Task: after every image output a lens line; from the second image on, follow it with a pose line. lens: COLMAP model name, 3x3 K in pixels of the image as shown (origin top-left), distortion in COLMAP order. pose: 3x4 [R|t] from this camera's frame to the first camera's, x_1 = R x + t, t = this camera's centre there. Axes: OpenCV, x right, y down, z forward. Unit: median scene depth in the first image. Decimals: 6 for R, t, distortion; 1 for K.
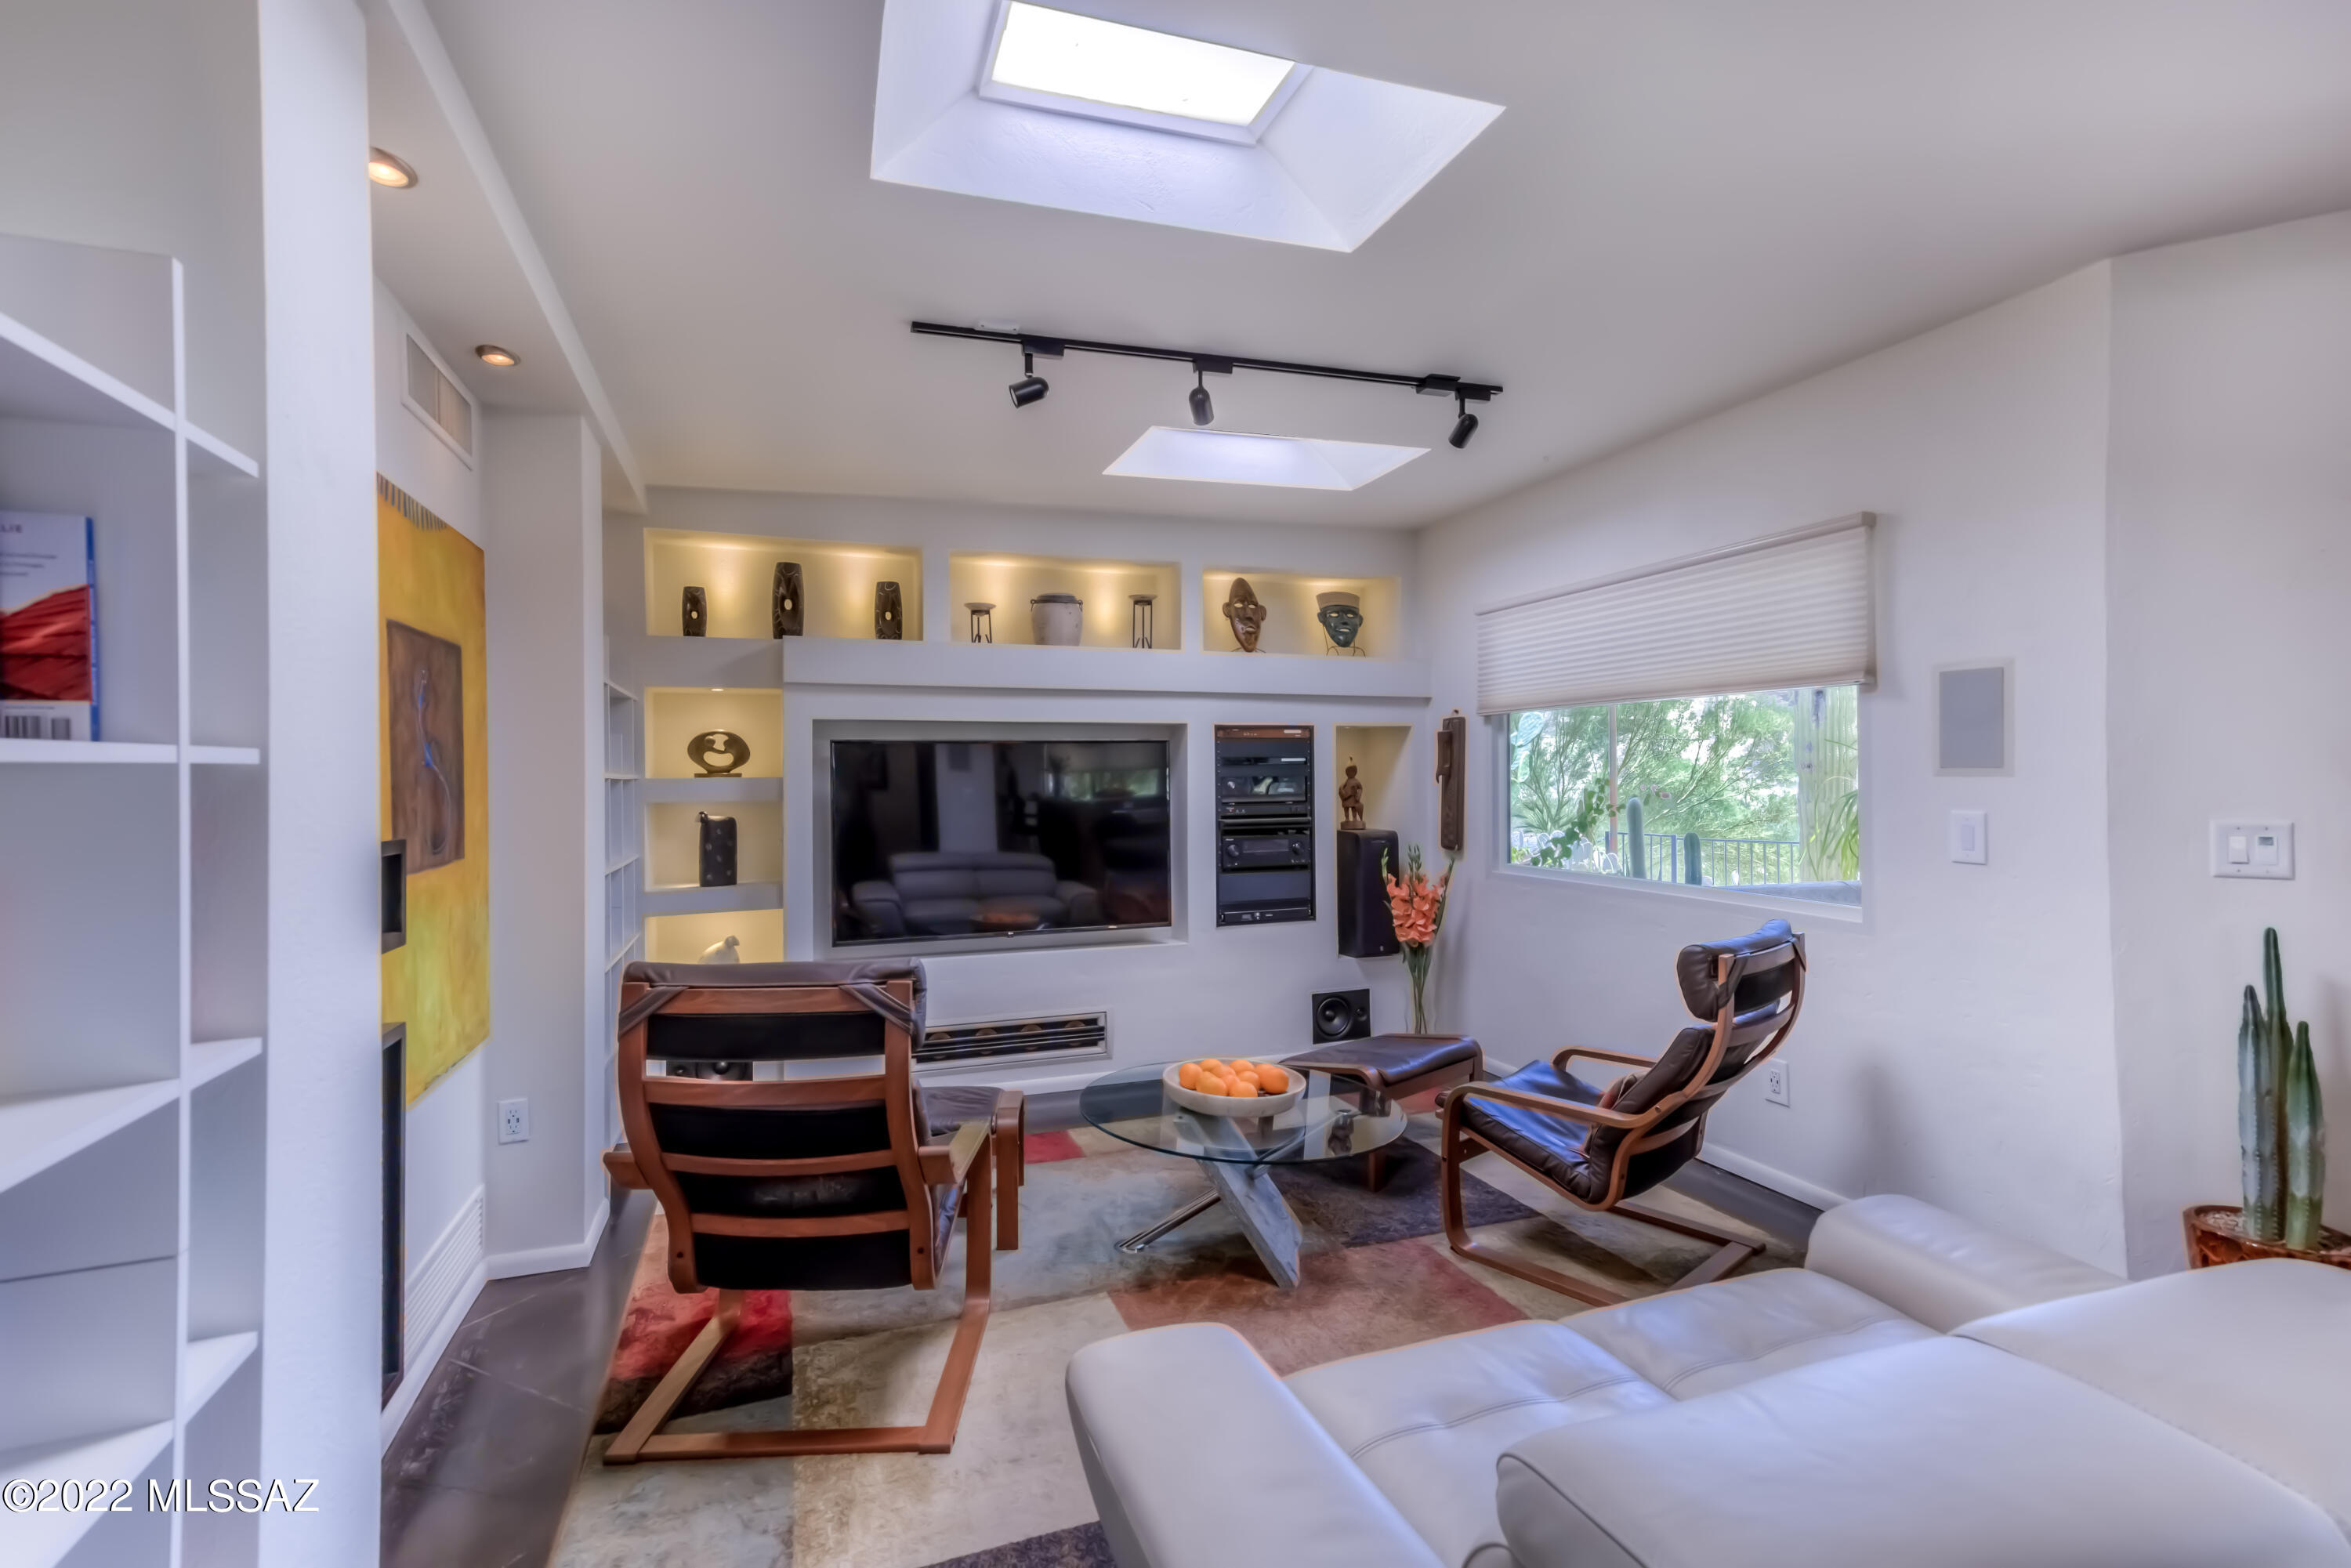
lens RADIAL K [[1080.9, 0, 1103.7], [0, 1080.9, 769.6], [0, 0, 1]] dist [0.015904, 0.000850]
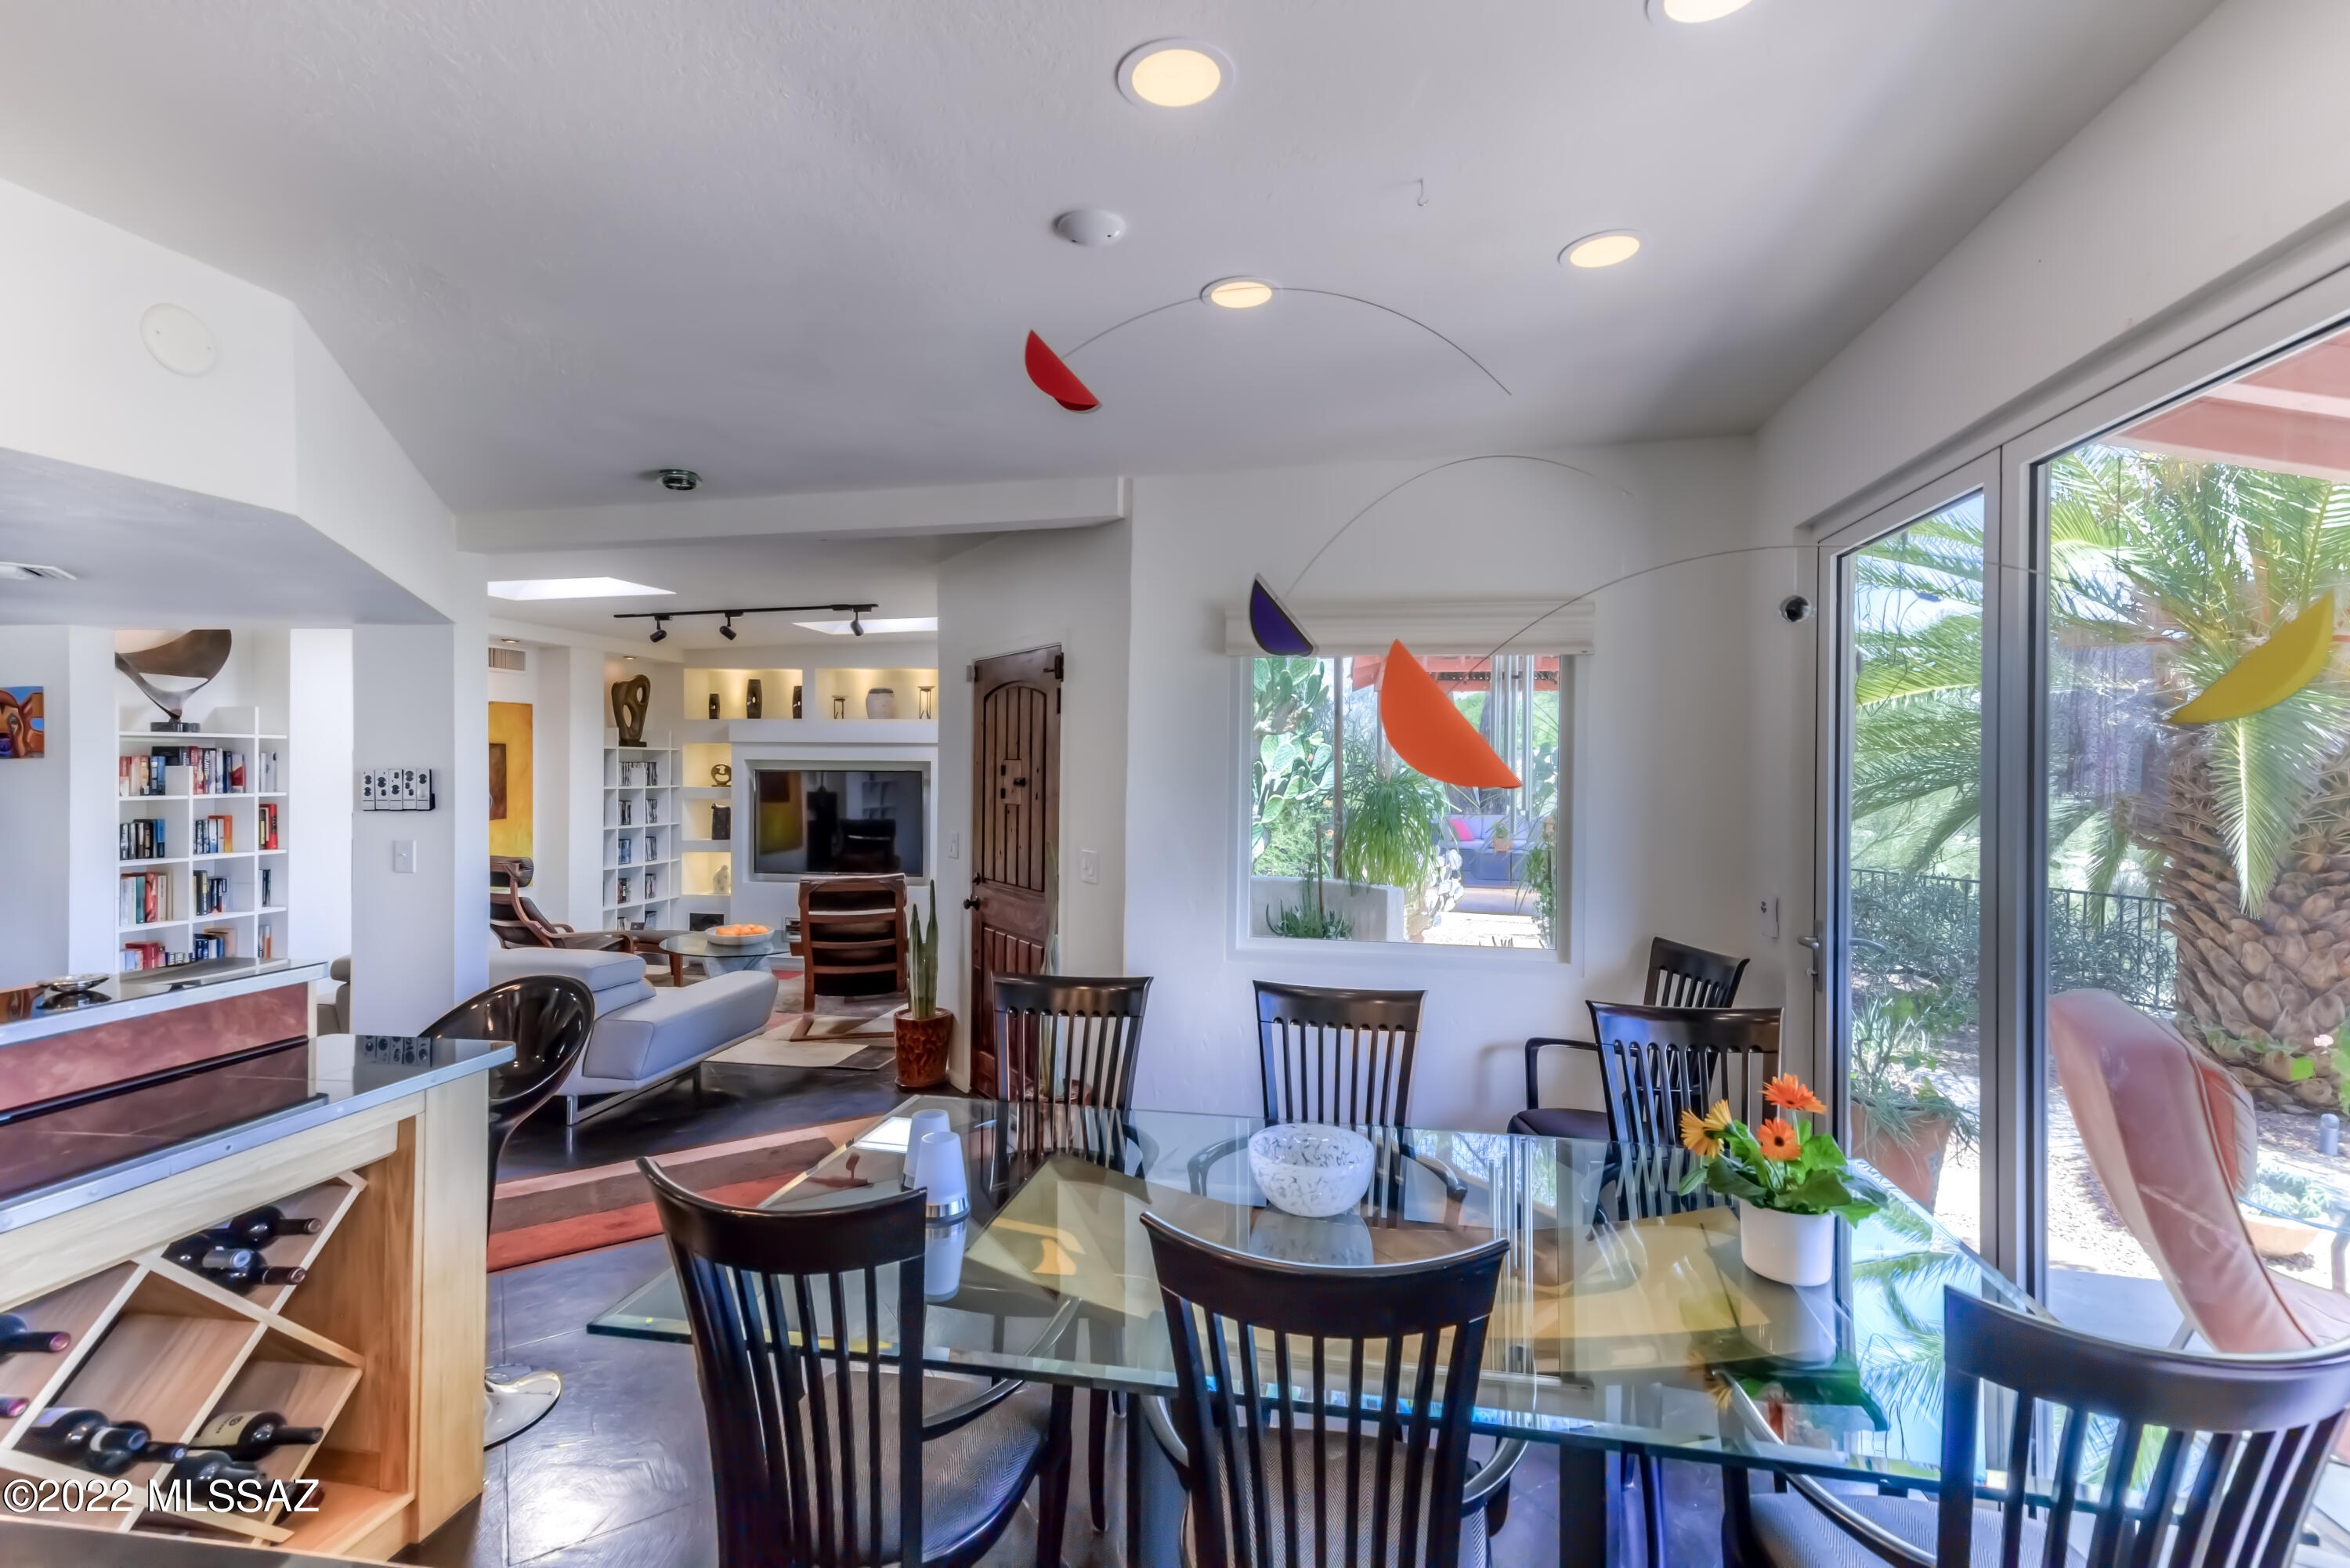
lens RADIAL K [[1080.4, 0, 1197.2], [0, 1080.4, 765.4], [0, 0, 1]] dist [0.015904, 0.000850]
pose [[0.867997, 0.015885, -0.496315, 1.356498], [-0.012421, 0.999870, 0.010280, -0.061811], [0.496414, -0.002758, 0.868082, -0.316528]]
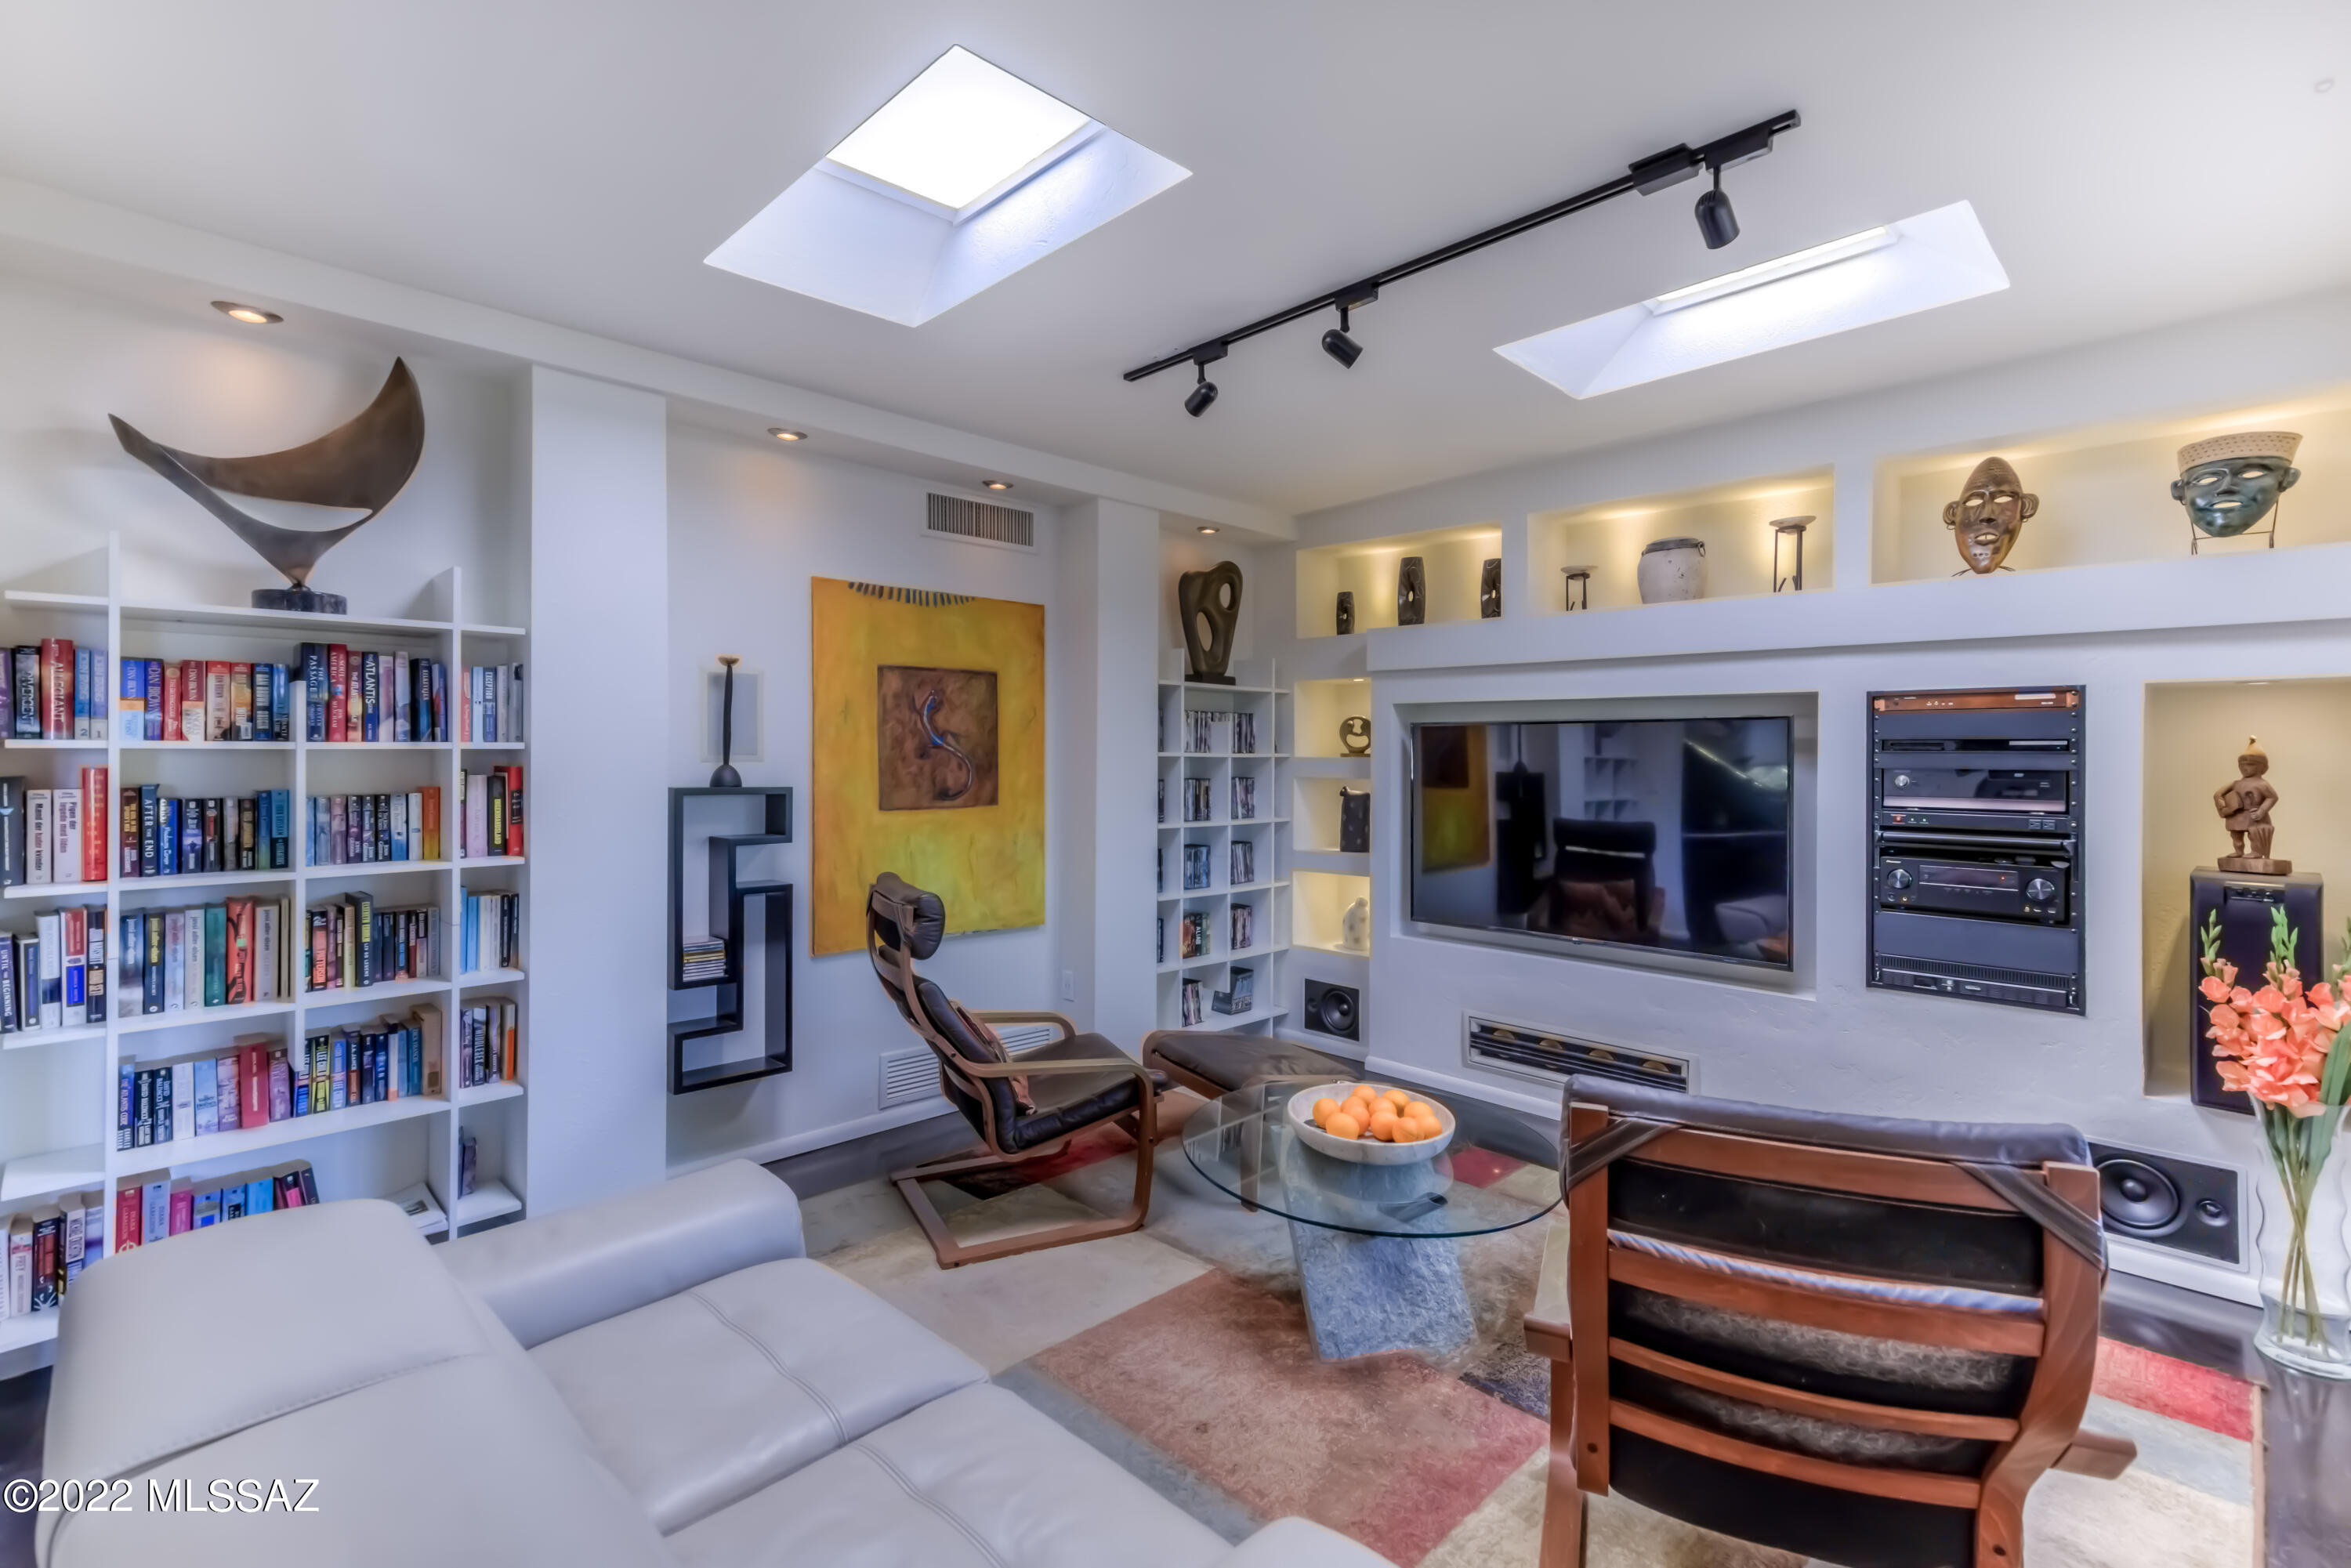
lens RADIAL K [[1080.9, 0, 1194.5], [0, 1080.9, 754.6], [0, 0, 1]] dist [0.015904, 0.000850]
pose [[0.441816, 0.014327, -0.896991, 0.550445], [-0.006165, 0.999897, 0.012934, -0.008162], [0.897085, -0.000185, 0.441859, 0.324420]]
